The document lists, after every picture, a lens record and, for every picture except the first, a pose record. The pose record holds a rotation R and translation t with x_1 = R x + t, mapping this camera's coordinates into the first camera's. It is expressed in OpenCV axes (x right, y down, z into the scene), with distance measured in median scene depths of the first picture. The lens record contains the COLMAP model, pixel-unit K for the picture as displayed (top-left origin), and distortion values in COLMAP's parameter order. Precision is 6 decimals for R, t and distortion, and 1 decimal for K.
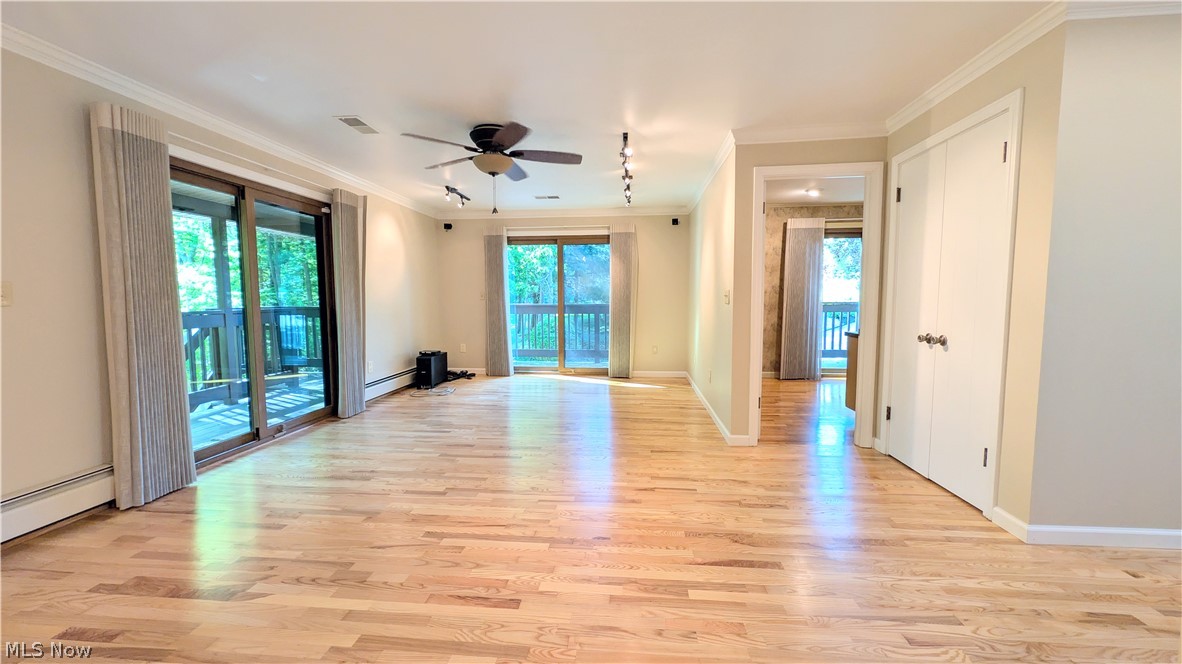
lens RADIAL K [[452.3, 0, 589.1], [0, 452.3, 332.7], [0, 0, 1]] dist [-0.000564, -0.000055]
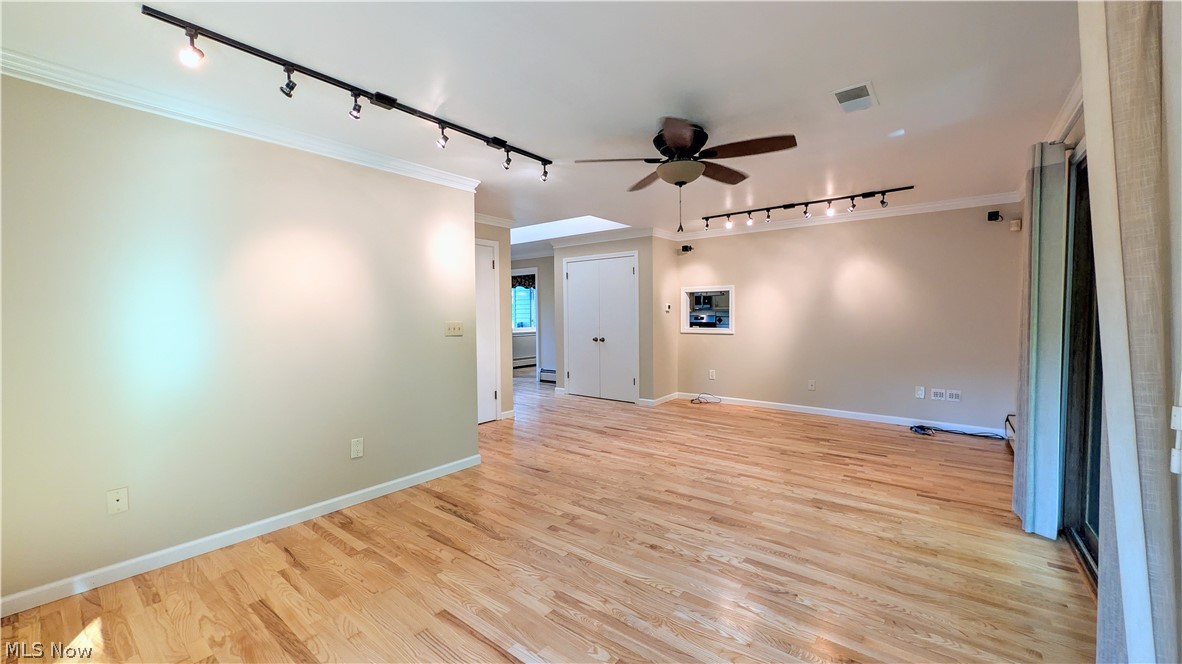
lens RADIAL K [[452.3, 0, 589.1], [0, 452.3, 332.7], [0, 0, 1]] dist [-0.000564, -0.000055]
pose [[-0.841237, -0.008201, 0.540605, -0.511333], [0.052913, 0.993836, 0.097415, -0.161442], [-0.538071, 0.110554, -0.835618, 1.777578]]
